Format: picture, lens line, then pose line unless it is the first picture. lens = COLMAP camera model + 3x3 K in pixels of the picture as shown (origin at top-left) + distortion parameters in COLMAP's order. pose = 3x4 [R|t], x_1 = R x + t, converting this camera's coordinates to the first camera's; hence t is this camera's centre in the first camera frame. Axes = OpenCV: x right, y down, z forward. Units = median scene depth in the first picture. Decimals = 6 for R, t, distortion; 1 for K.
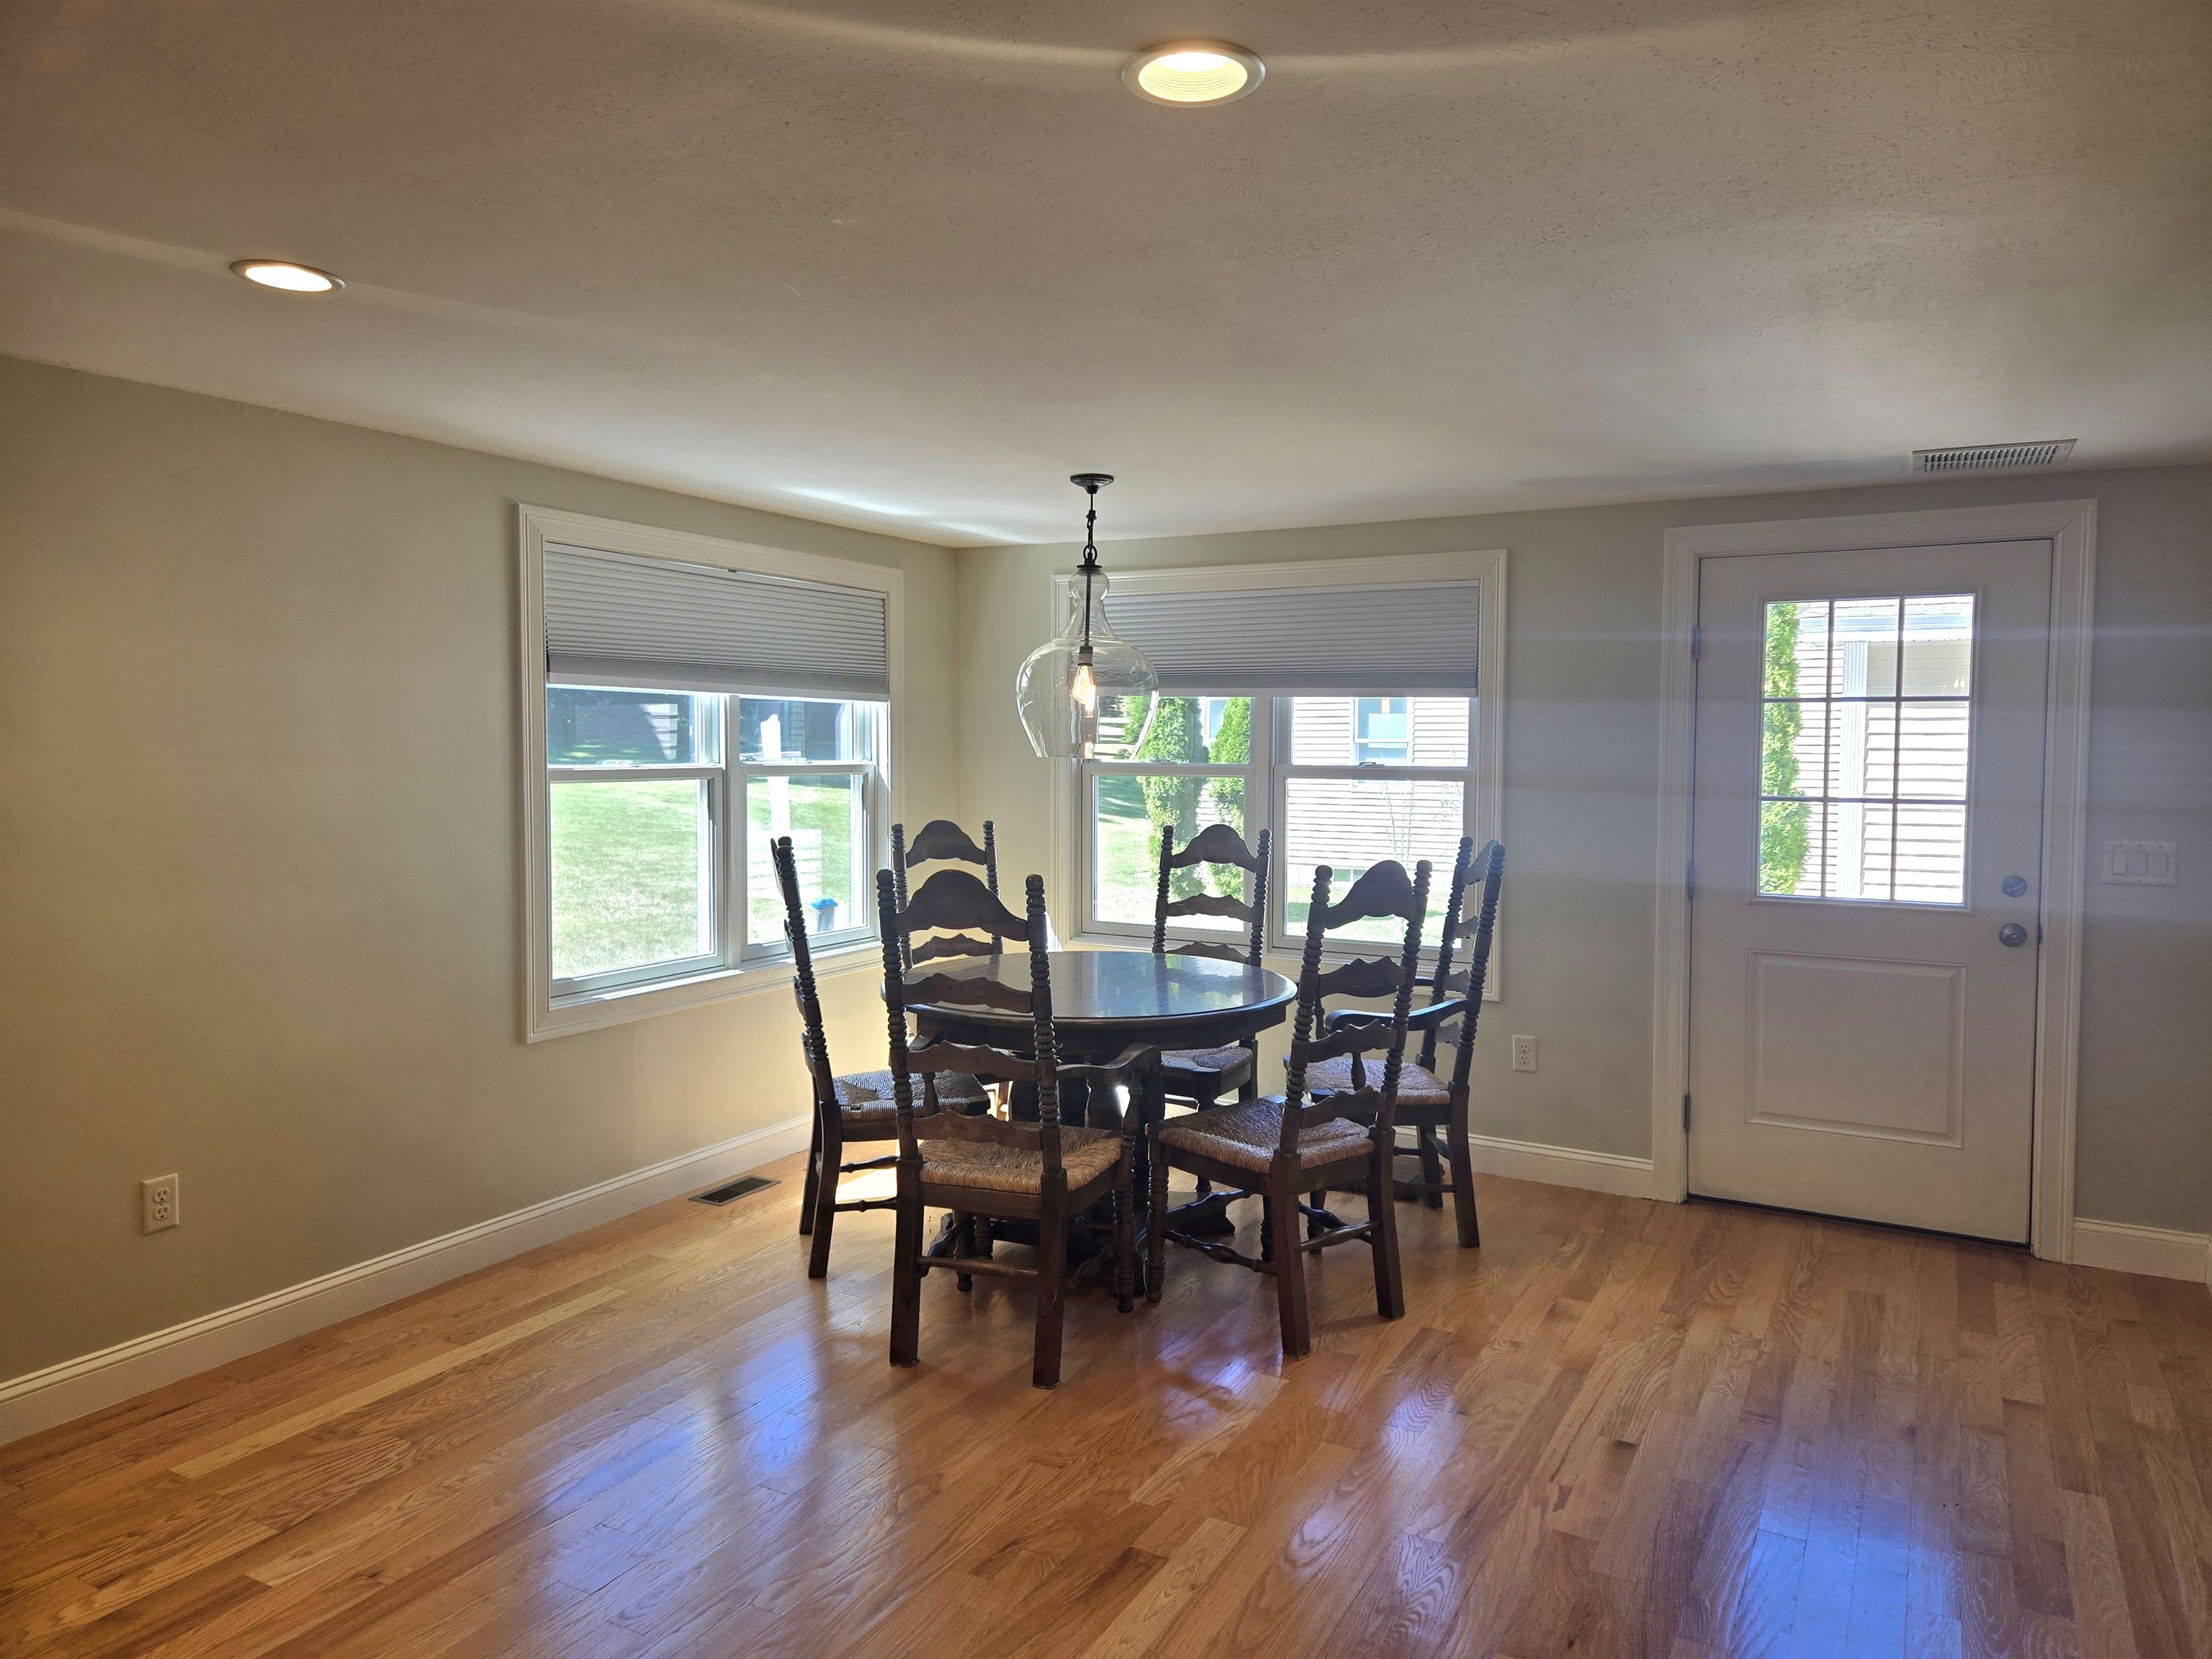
lens RADIAL K [[1488.3, 0, 1109.4], [0, 1488.3, 829.5], [0, 0, 1]] dist [0.063013, -0.044529]
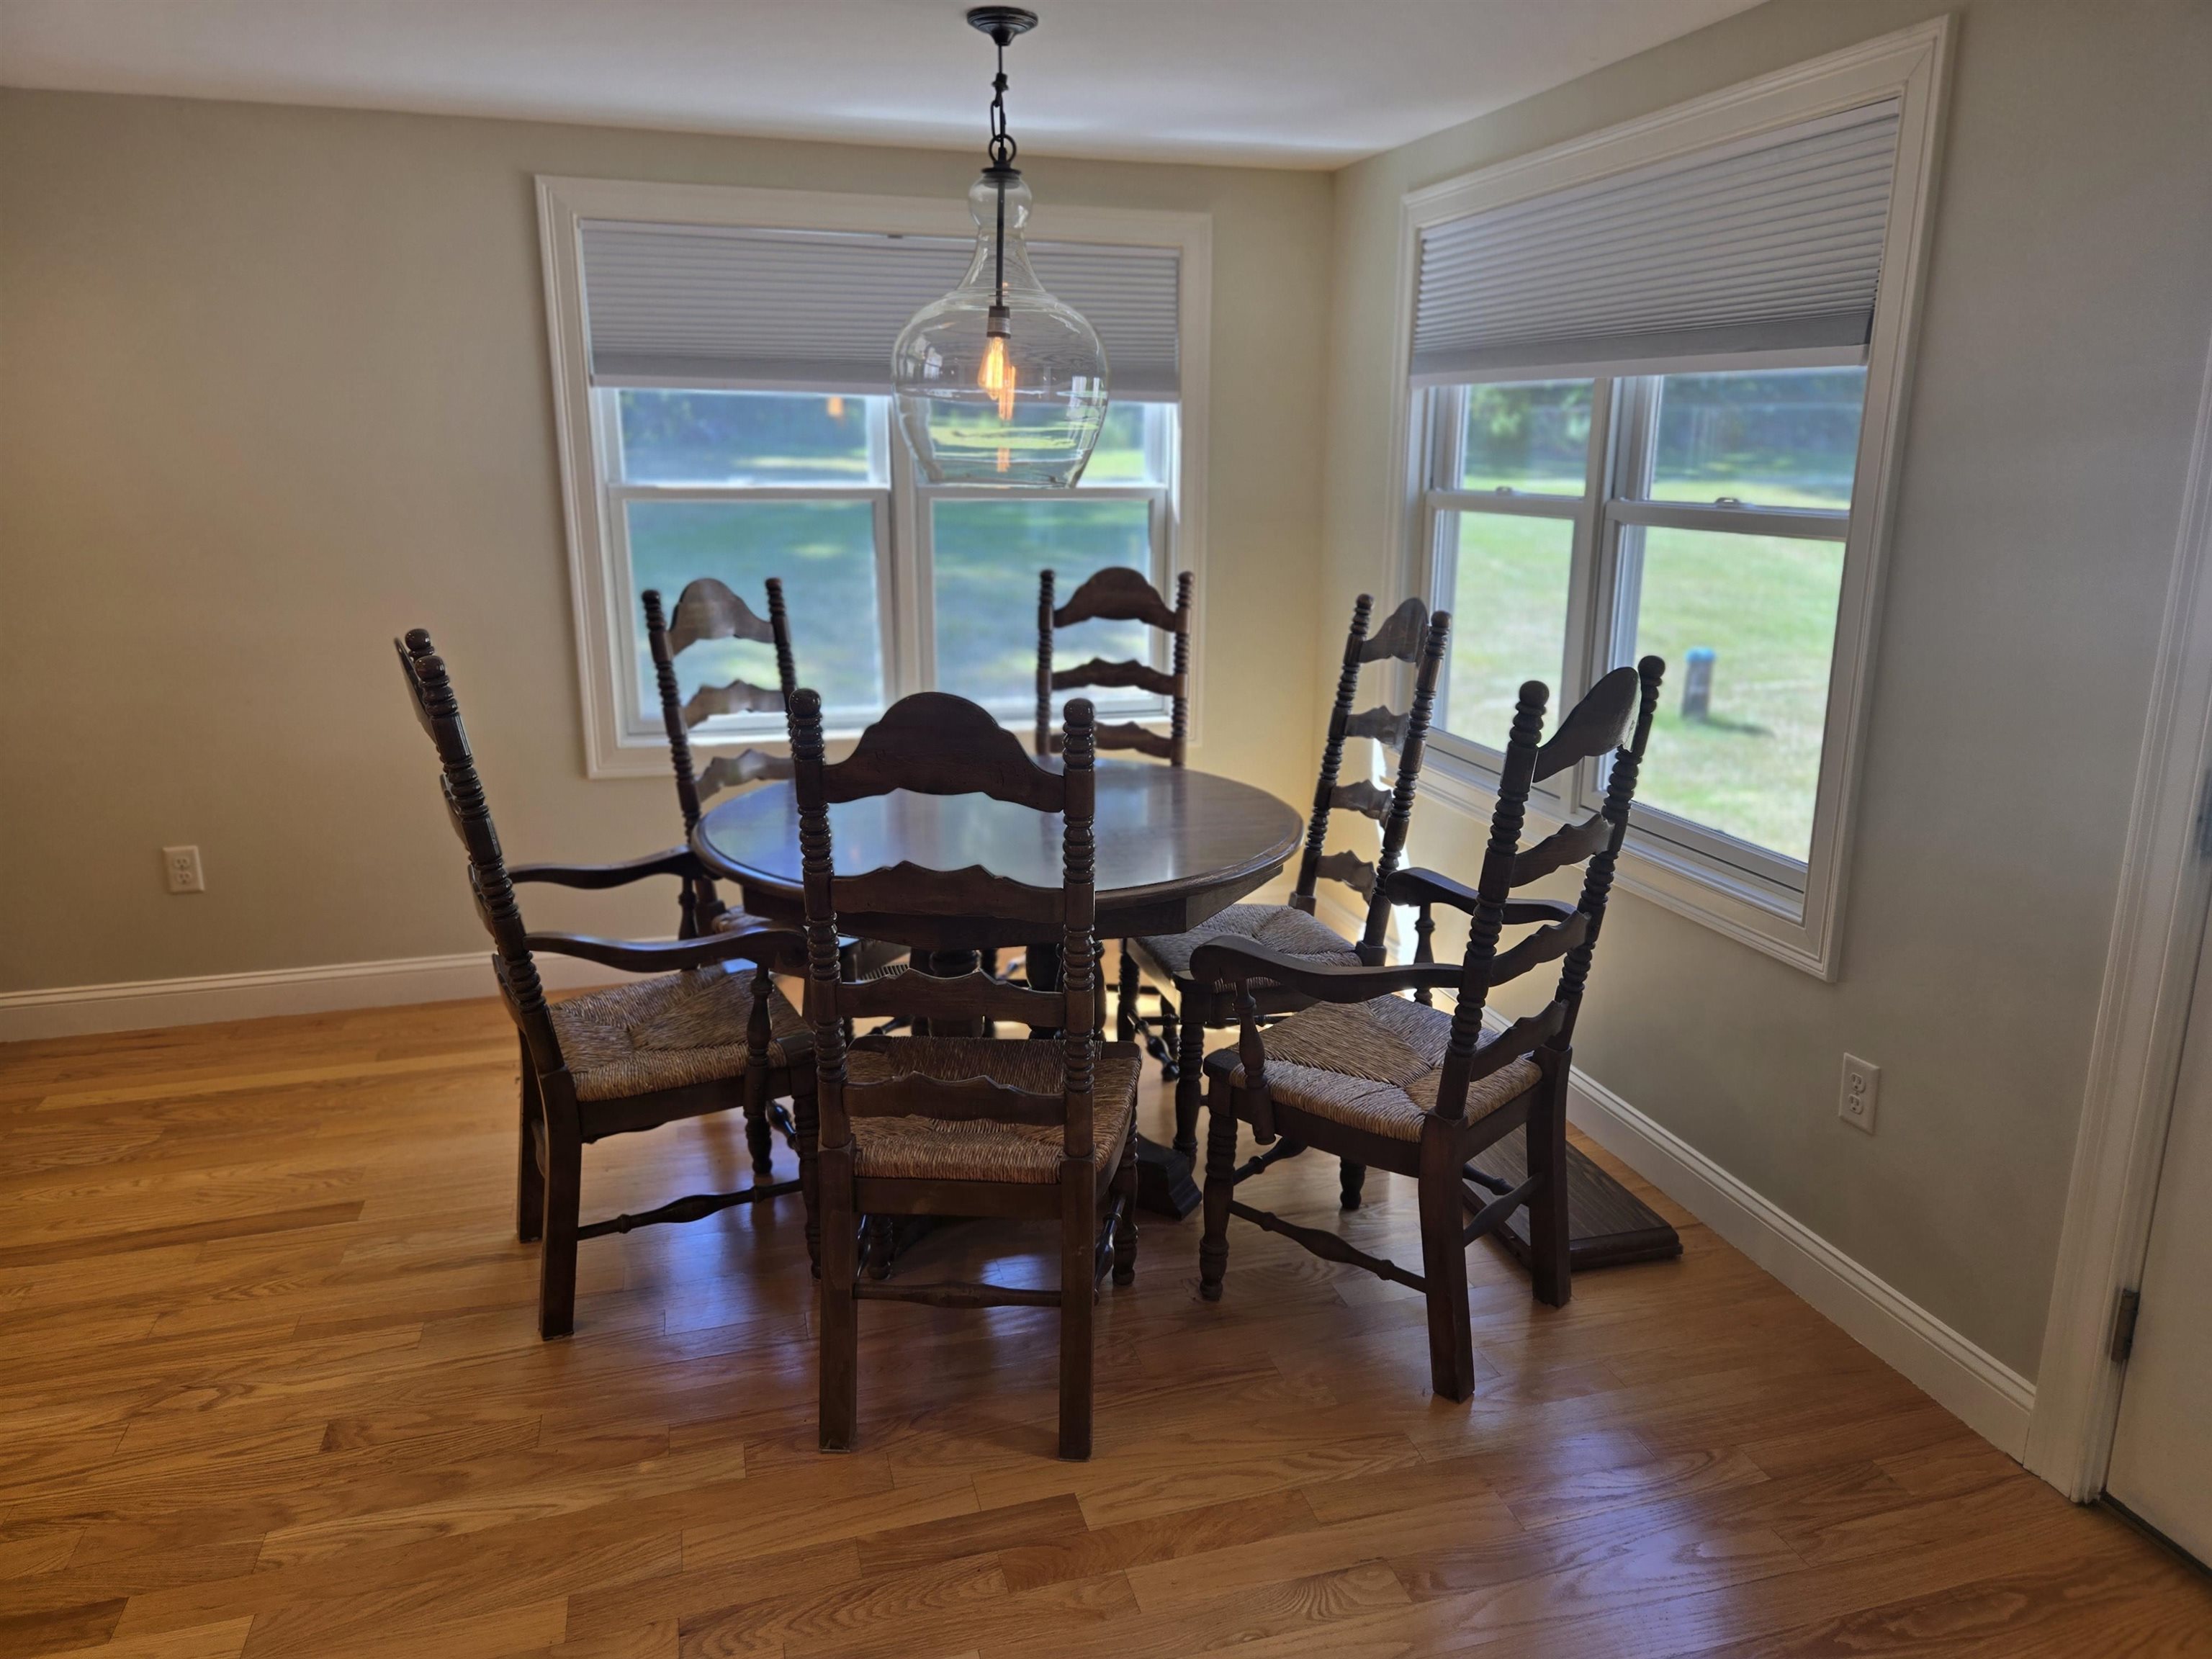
lens RADIAL K [[1488.3, 0, 1111.8], [0, 1488.3, 827.1], [0, 0, 1]] dist [0.063013, -0.044529]
pose [[0.710385, 0.172756, -0.682282, 0.505304], [-0.045356, 0.978629, 0.200568, -0.034259], [0.702351, -0.111535, 0.703039, 0.554808]]
